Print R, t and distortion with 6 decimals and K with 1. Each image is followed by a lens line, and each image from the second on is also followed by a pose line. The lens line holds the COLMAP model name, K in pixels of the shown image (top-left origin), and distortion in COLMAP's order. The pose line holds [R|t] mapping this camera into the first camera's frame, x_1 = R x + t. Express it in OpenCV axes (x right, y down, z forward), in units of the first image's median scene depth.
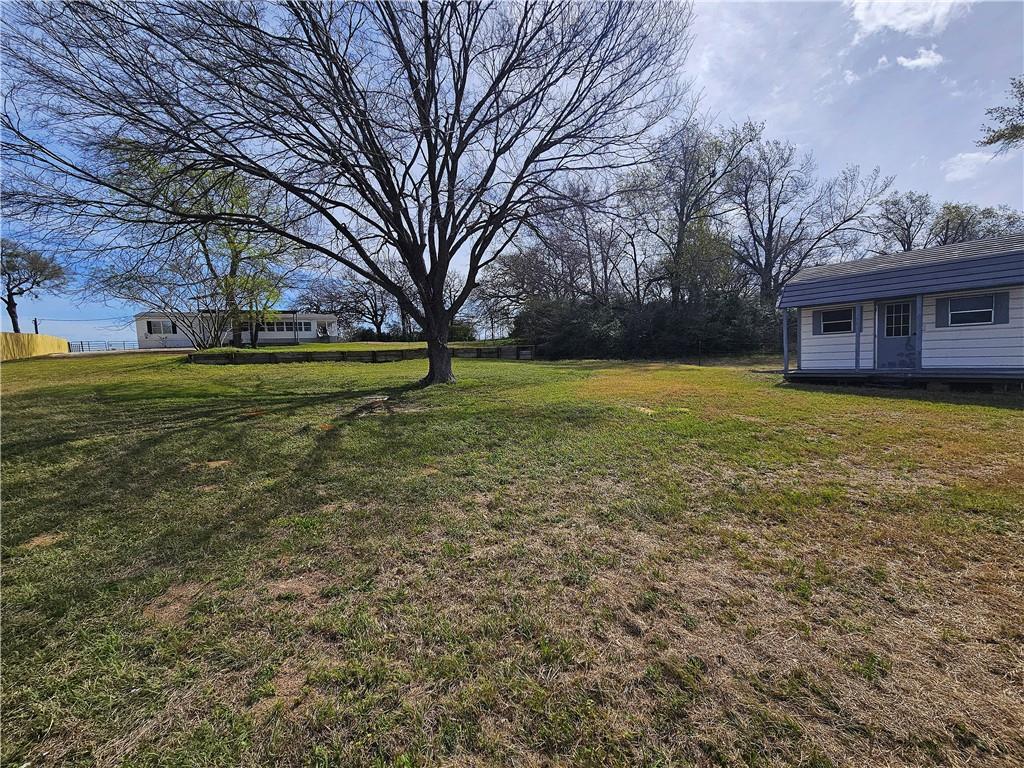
lens RADIAL K [[421.2, 0, 512.2], [0, 421.2, 382.9], [0, 0, 1]] dist [-0.003866, 0.002380]
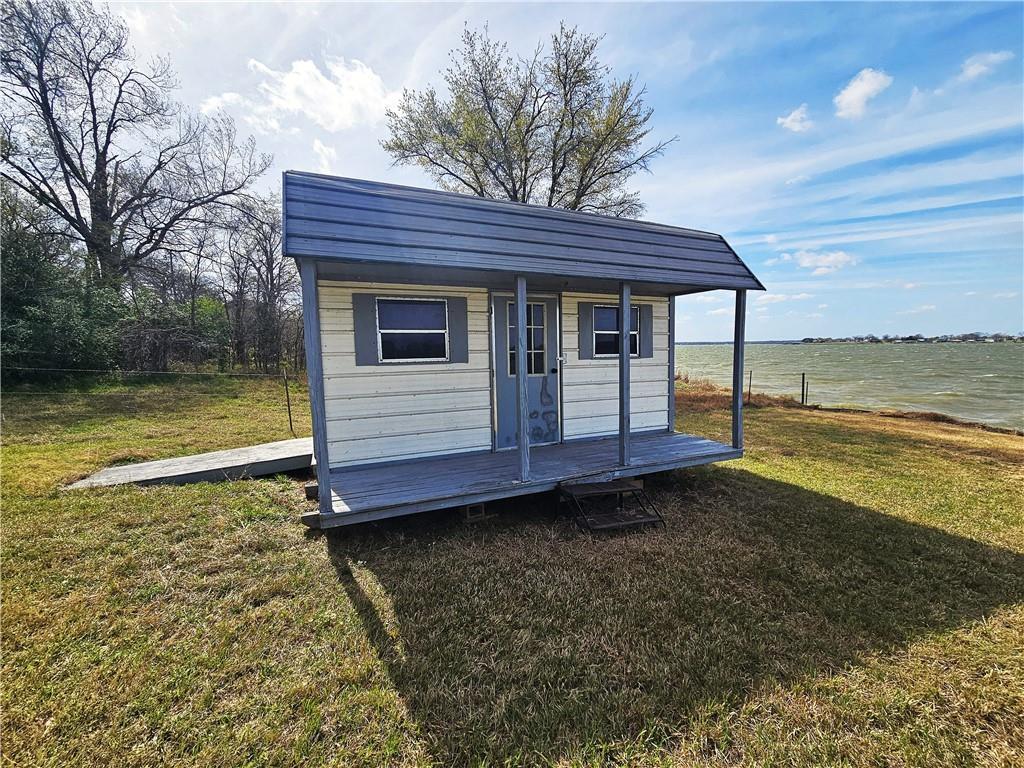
lens RADIAL K [[421.2, 0, 511.7], [0, 421.2, 384.2], [0, 0, 1]] dist [-0.003866, 0.002380]
pose [[0.236181, -0.042893, 0.970762, 0.408098], [0.057486, 0.997892, 0.030106, -0.099549], [-0.970007, 0.048694, 0.238149, 0.785718]]
